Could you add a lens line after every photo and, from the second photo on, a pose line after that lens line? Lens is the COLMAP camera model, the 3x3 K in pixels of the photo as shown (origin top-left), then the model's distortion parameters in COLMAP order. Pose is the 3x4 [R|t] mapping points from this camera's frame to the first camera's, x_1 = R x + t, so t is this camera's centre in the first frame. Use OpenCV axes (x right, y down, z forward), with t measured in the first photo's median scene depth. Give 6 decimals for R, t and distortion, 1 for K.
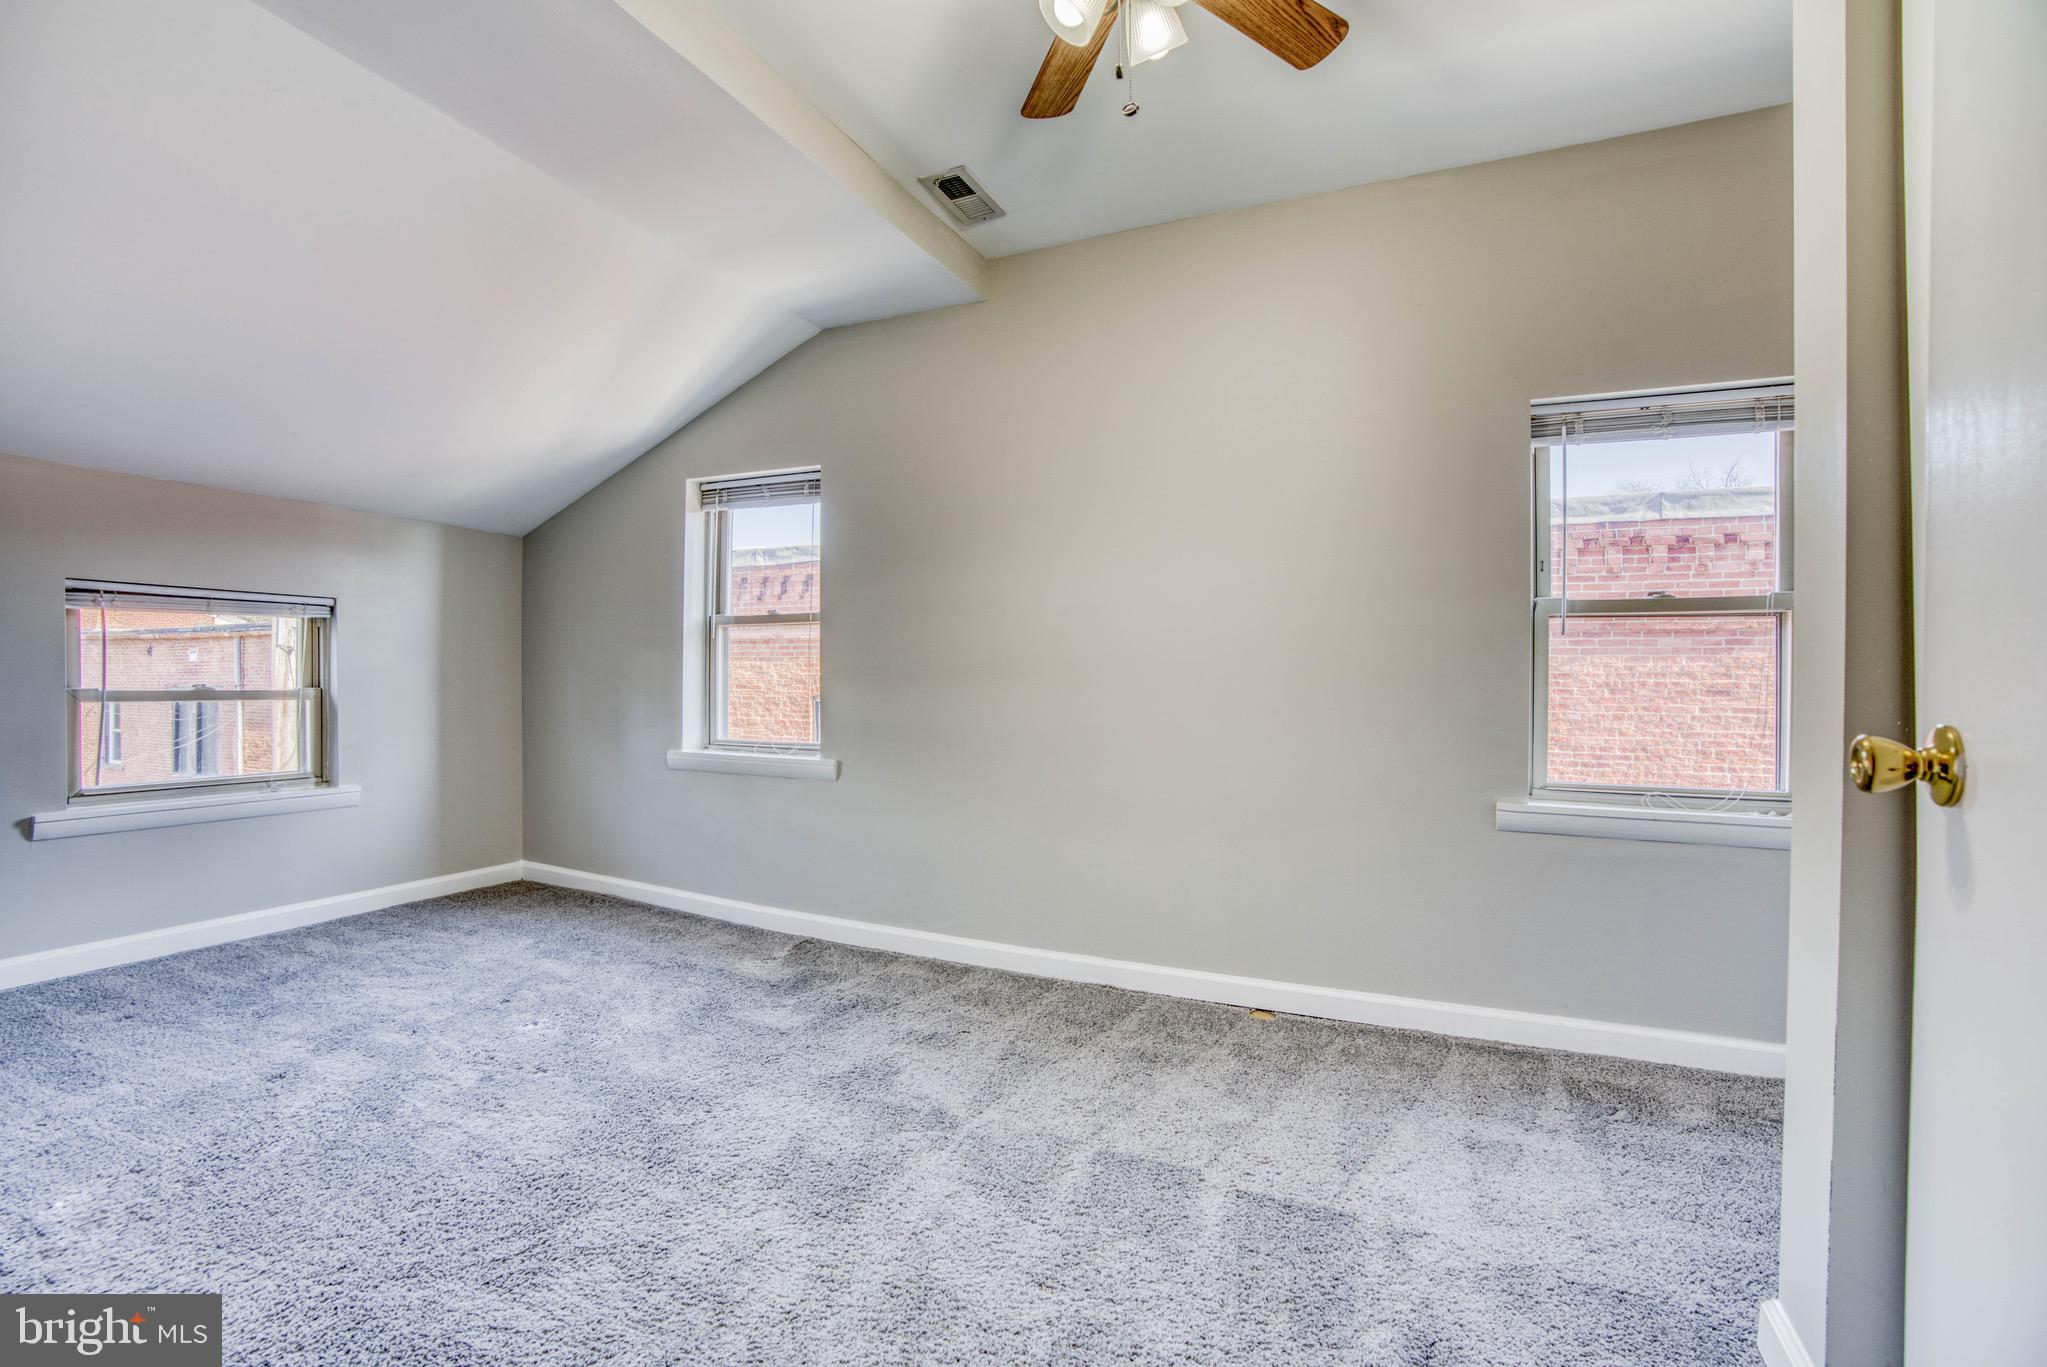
lens RADIAL K [[939.5, 0, 999.7], [0, 939.5, 677.8], [0, 0, 1]] dist [-0.071562, 0.024761]
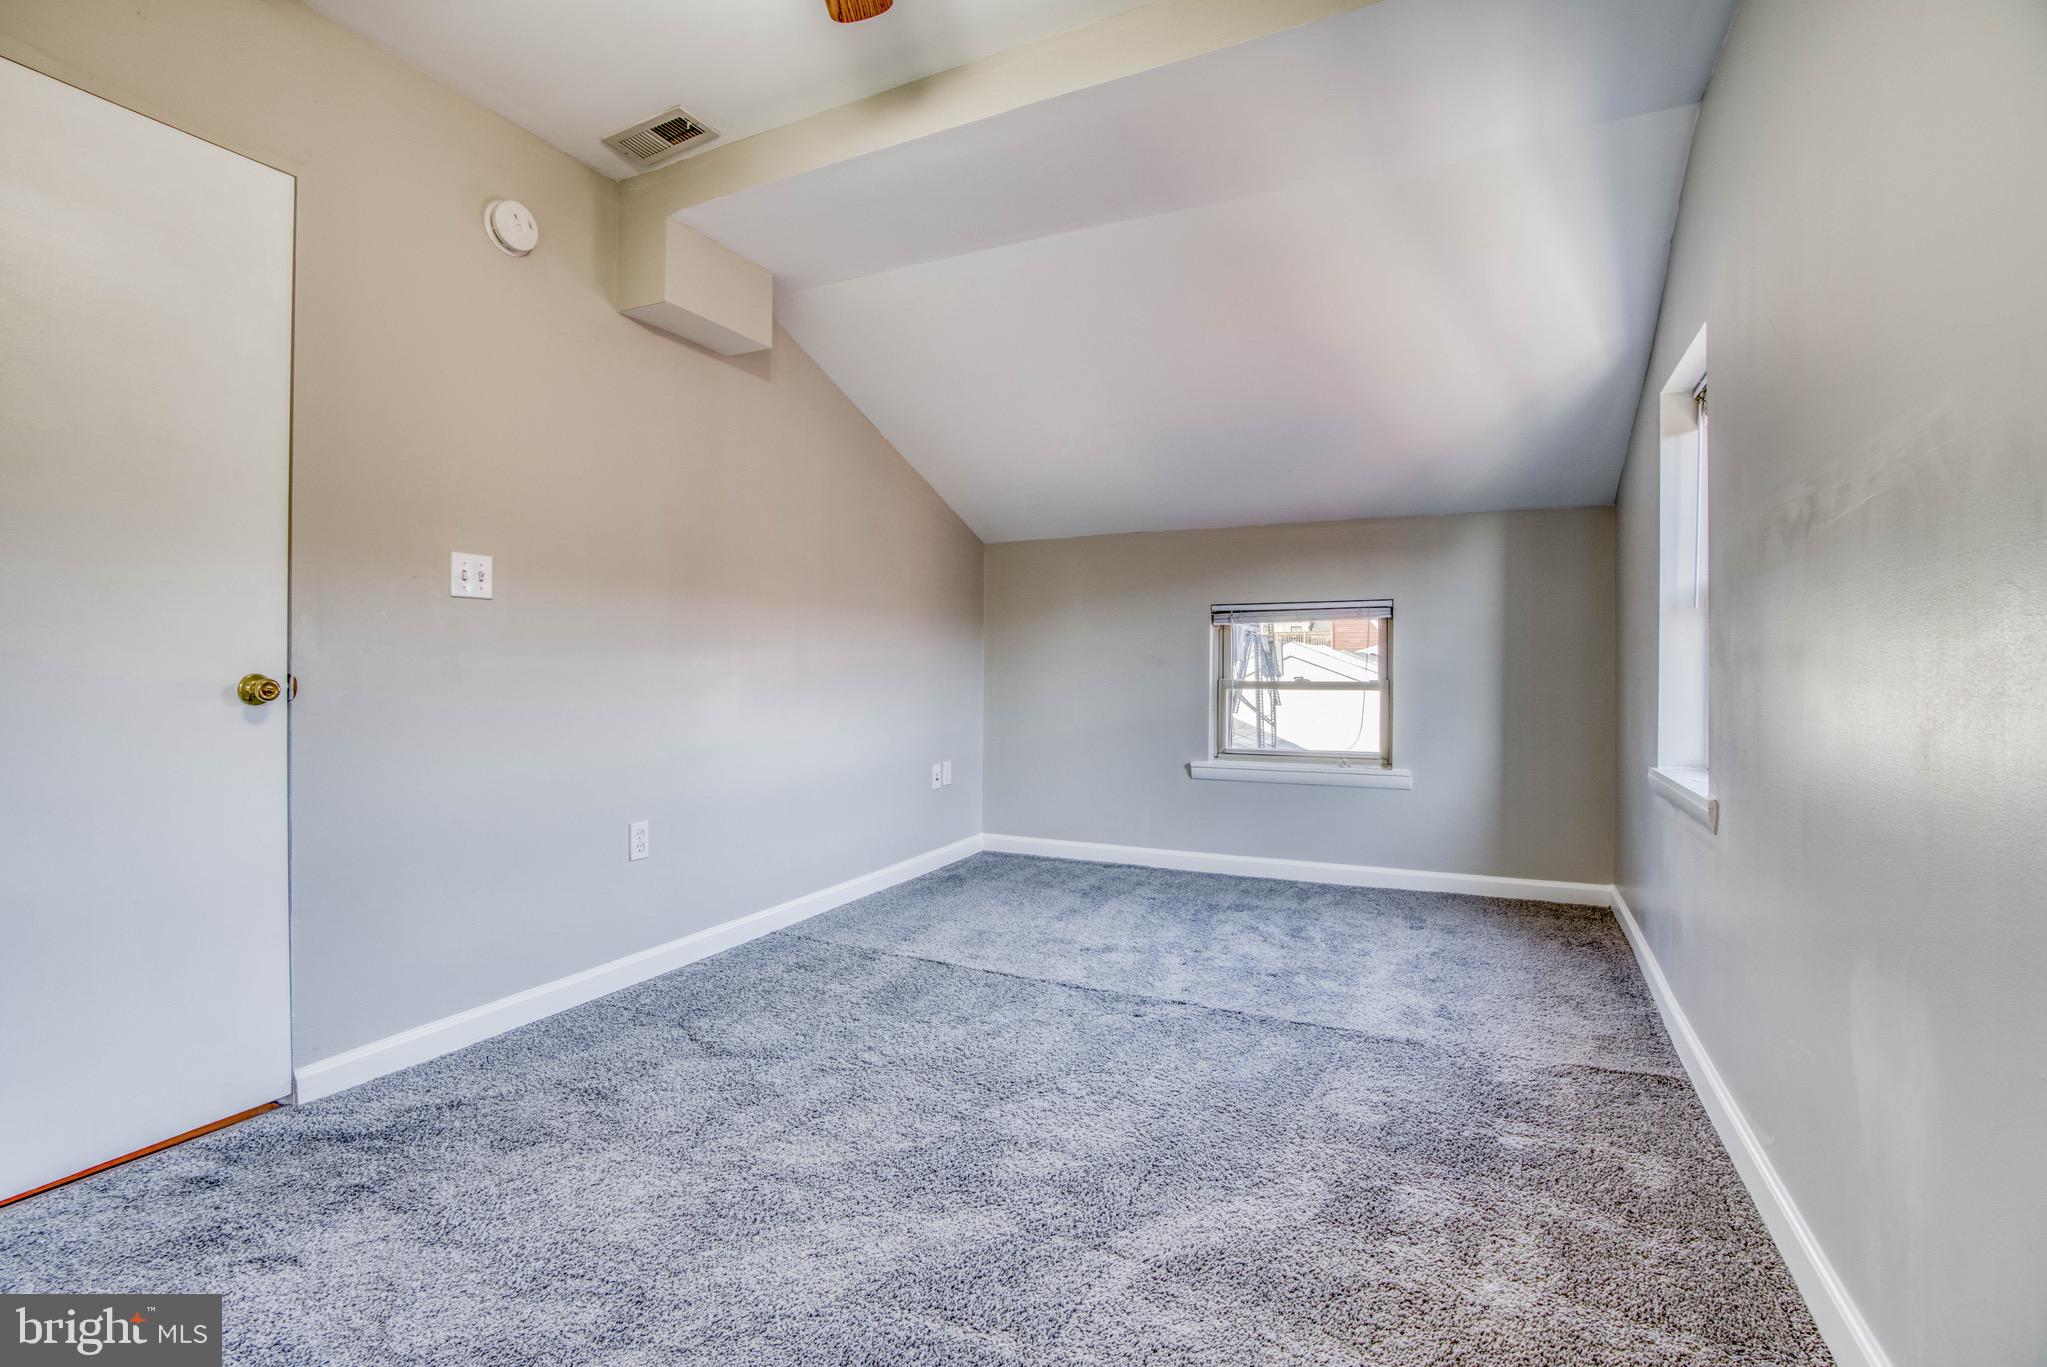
lens RADIAL K [[946.2, 0, 1001.5], [0, 946.2, 659.9], [0, 0, 1]] dist [-0.072623, 0.028413]
pose [[-0.021158, -0.023567, -0.999498, 0.511323], [-0.002760, 0.999720, -0.023514, 0.017144], [0.999772, 0.002261, -0.021218, 0.666155]]
